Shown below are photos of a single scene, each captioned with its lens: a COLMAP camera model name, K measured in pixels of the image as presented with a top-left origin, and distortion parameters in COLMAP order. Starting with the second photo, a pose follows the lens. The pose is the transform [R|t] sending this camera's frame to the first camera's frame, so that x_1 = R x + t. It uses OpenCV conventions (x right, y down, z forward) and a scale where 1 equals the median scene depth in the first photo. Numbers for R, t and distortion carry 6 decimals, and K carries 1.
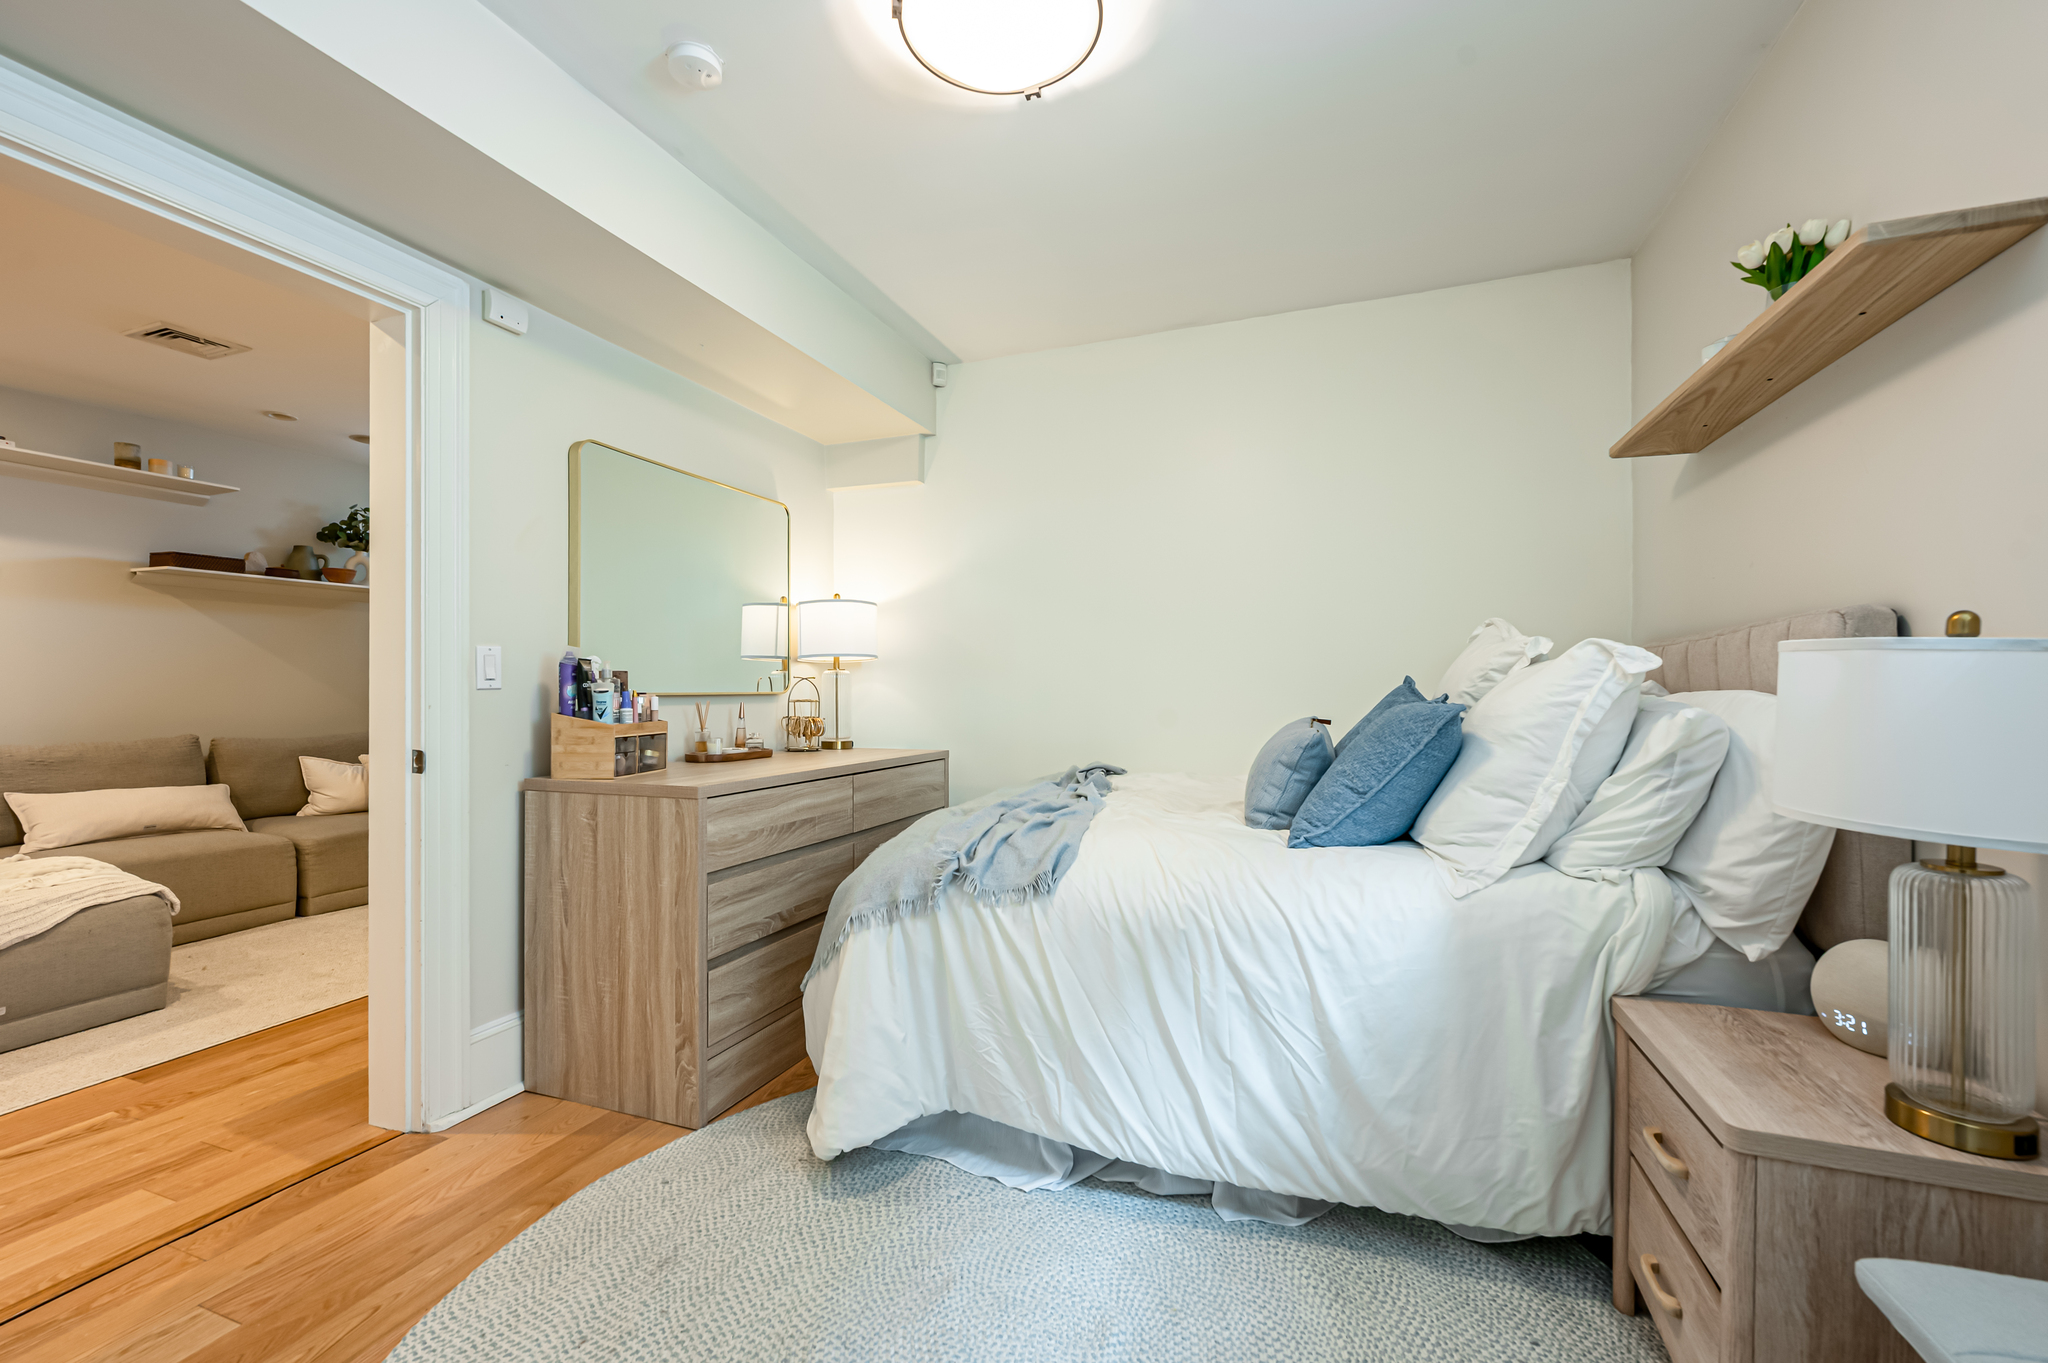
lens RADIAL K [[836.6, 0, 1019.3], [0, 836.6, 683.5], [0, 0, 1]] dist [0.000487, -0.000034]
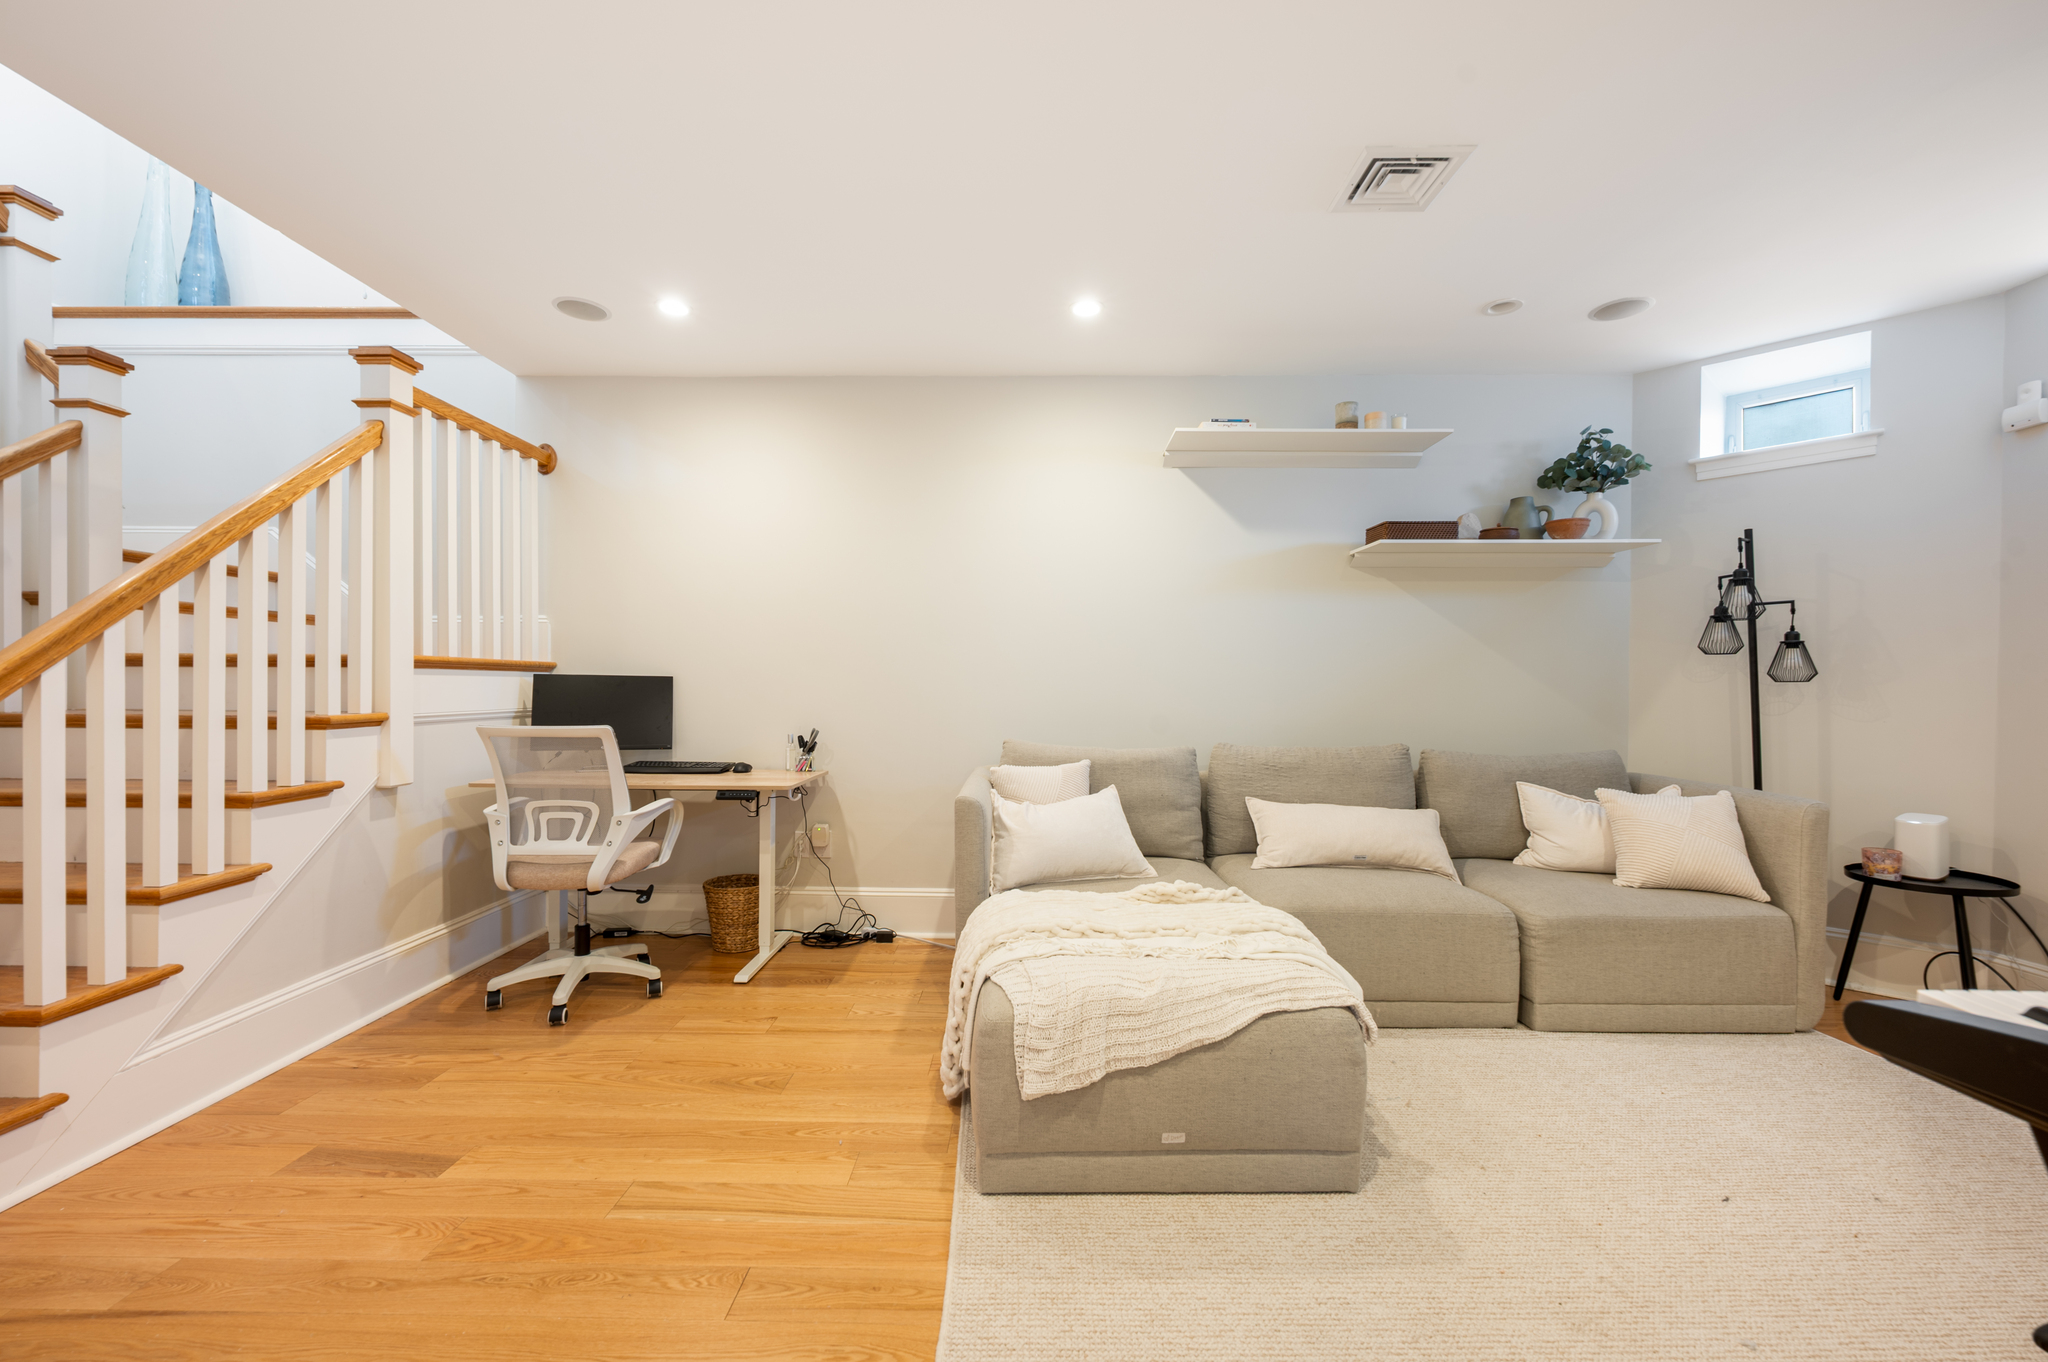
lens RADIAL K [[836.6, 0, 1019.3], [0, 836.6, 683.0], [0, 0, 1]] dist [0.000487, -0.000034]
pose [[0.345367, 0.006376, -0.938446, -0.365462], [-0.006831, 0.999968, 0.004280, 0.000893], [0.938443, 0.004932, 0.345399, 0.381100]]
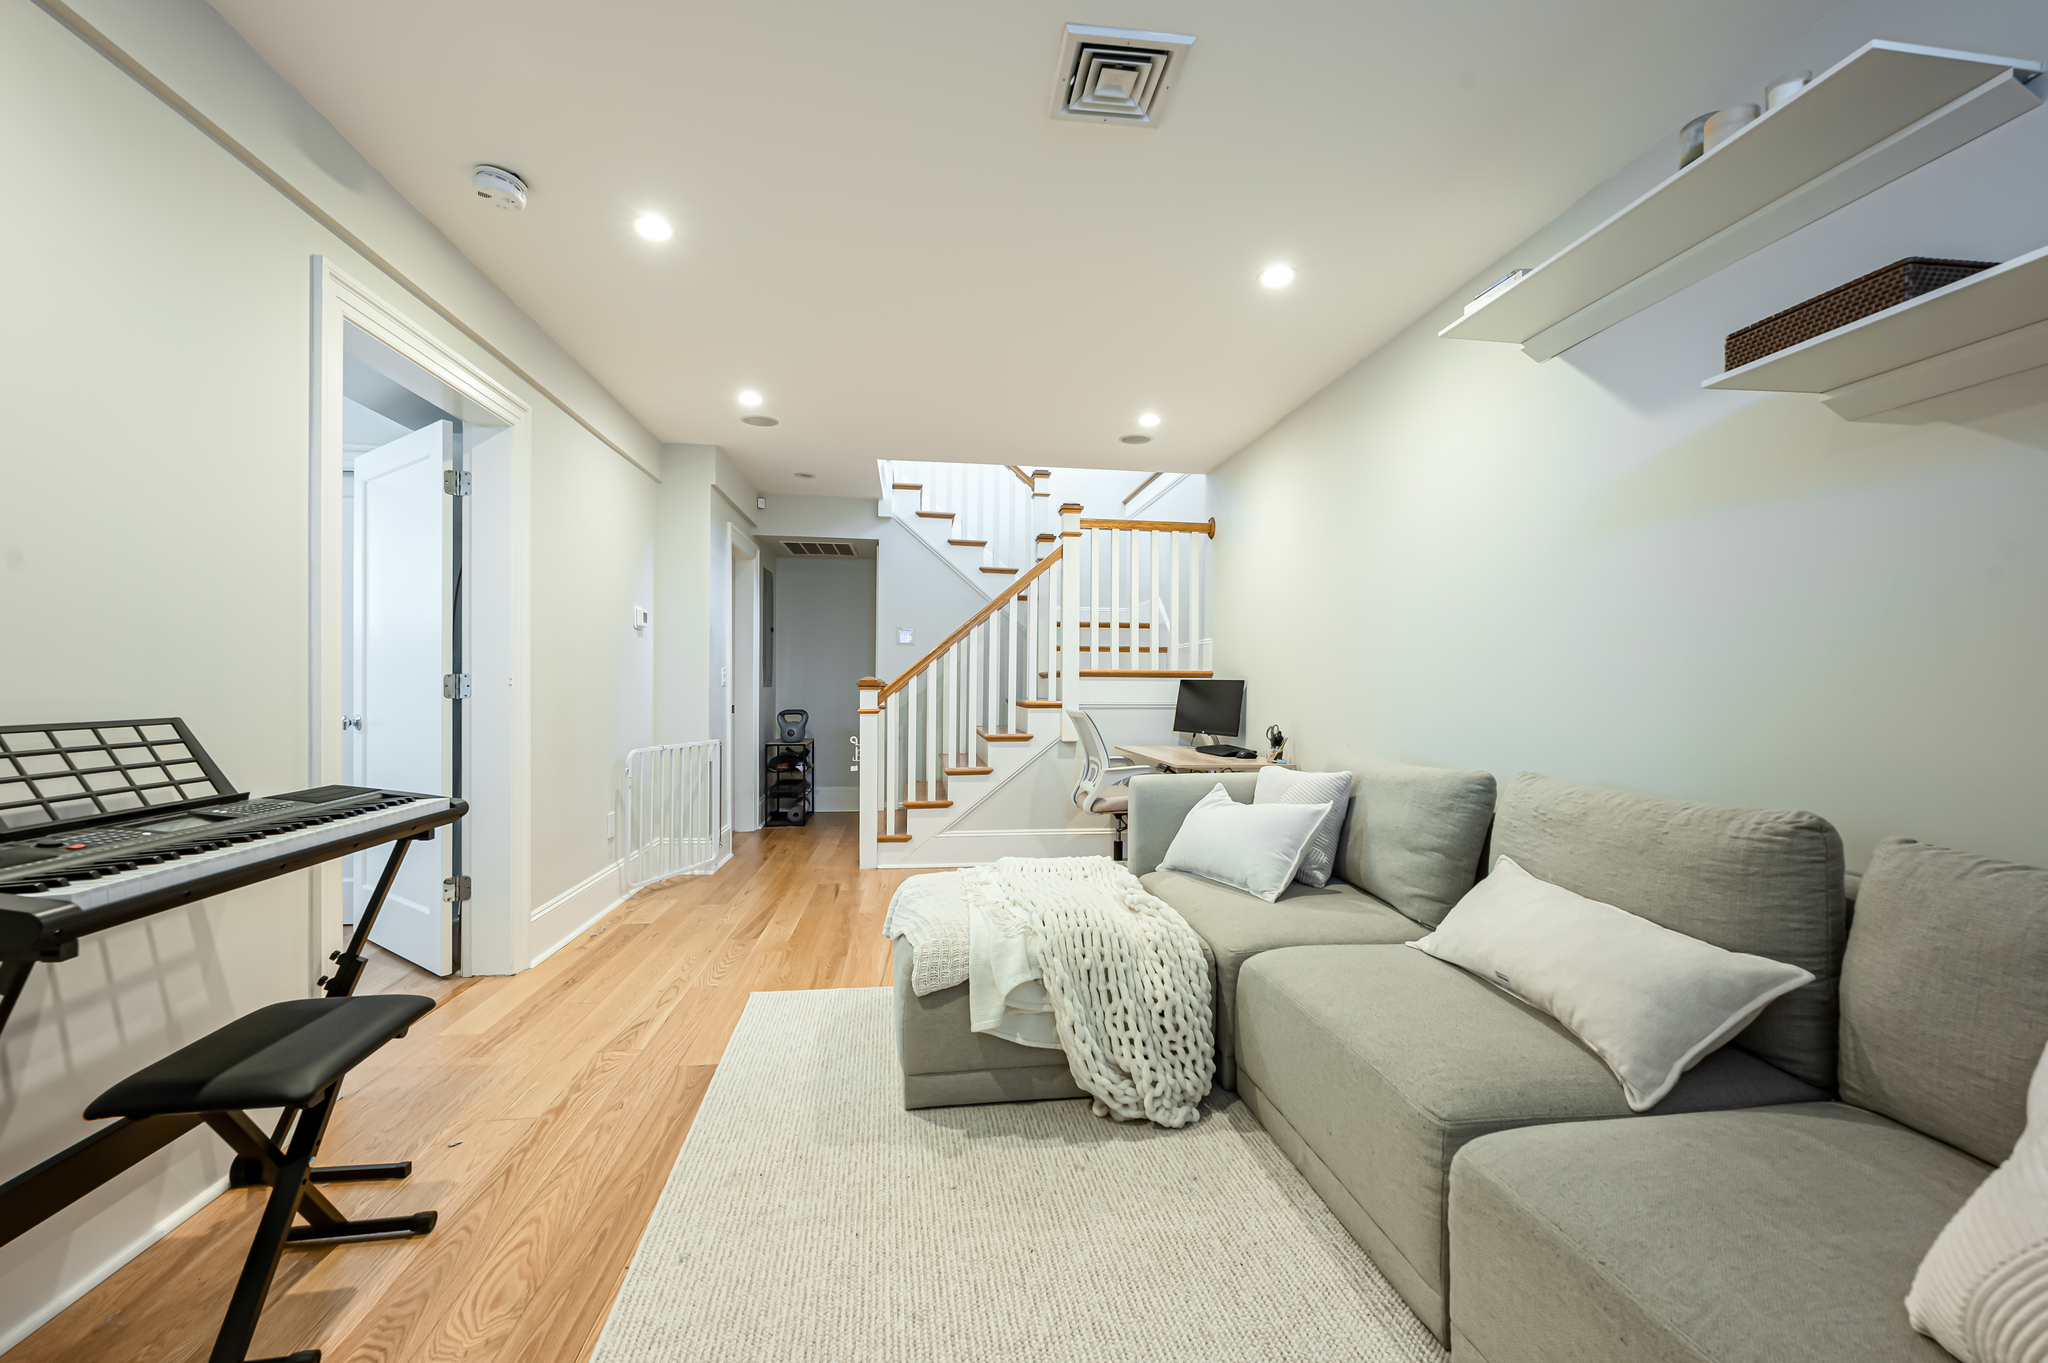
lens RADIAL K [[836.6, 0, 1019.3], [0, 836.6, 683.5], [0, 0, 1]] dist [0.000487, -0.000034]
pose [[-0.889713, -0.003703, -0.456504, -0.545651], [-0.002608, 0.999992, -0.003028, 0.008873], [0.456512, -0.001504, -0.889716, 1.204276]]
